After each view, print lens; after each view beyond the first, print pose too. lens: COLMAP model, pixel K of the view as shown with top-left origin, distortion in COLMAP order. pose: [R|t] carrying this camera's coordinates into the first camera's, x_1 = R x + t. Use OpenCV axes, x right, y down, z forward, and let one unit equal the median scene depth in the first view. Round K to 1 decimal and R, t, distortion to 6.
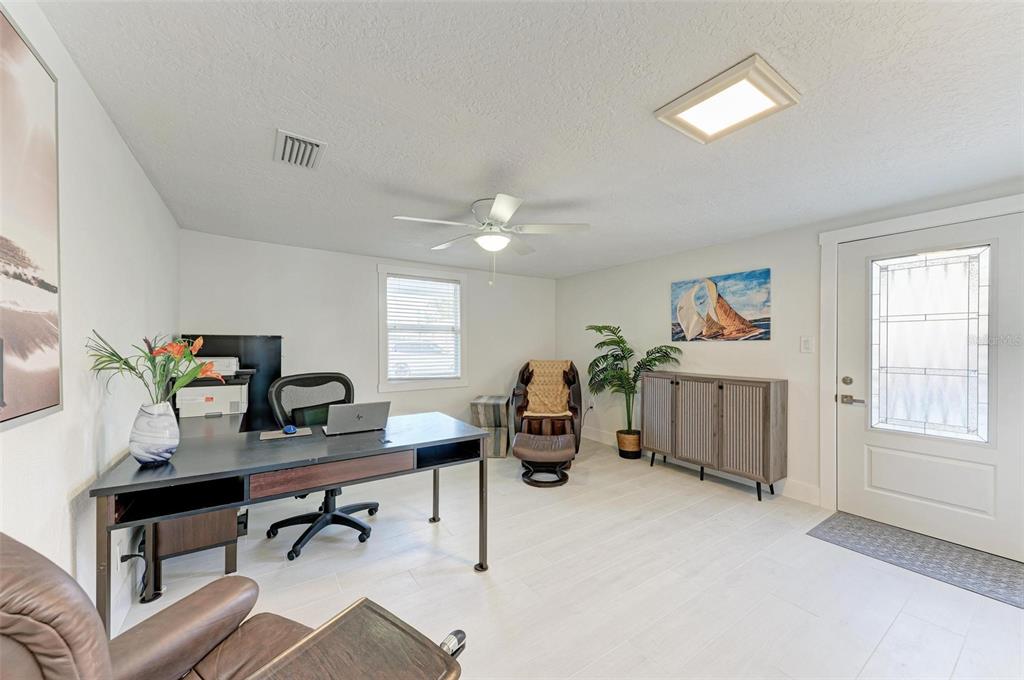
lens RADIAL K [[369.2, 0, 518.6], [0, 369.2, 344.6], [0, 0, 1]] dist [0.002044, -0.000046]
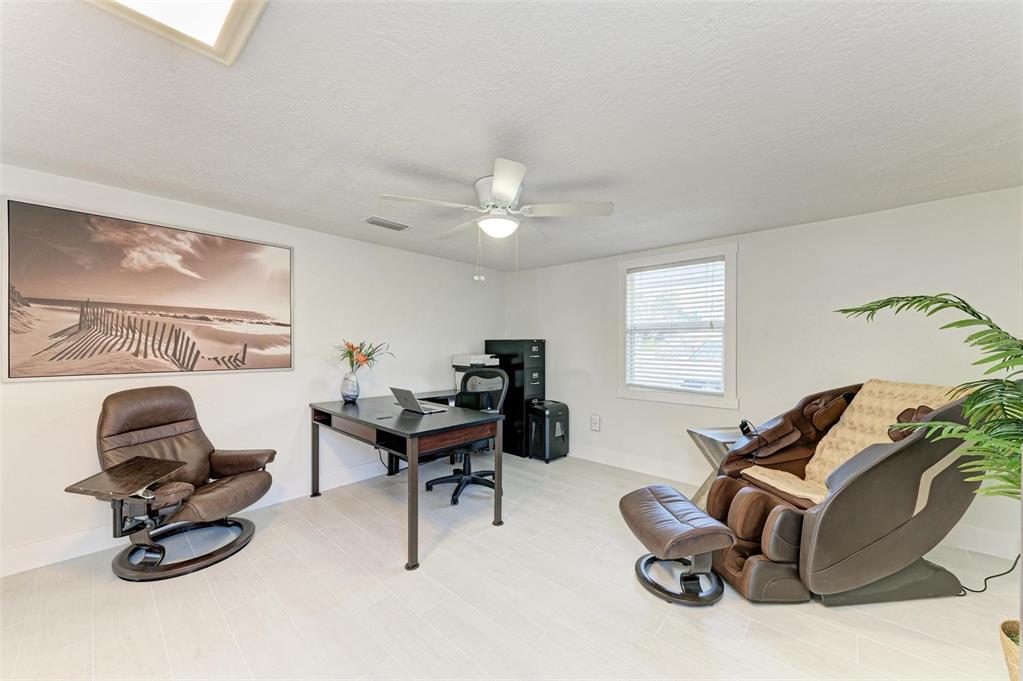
lens RADIAL K [[368.9, 0, 518.0], [0, 368.9, 345.0], [0, 0, 1]] dist [0.002044, -0.000046]
pose [[0.250947, -0.004824, -0.967989, 0.769660], [-0.003403, 0.999977, -0.005866, 0.003262], [0.967995, 0.004766, 0.250925, 0.830892]]
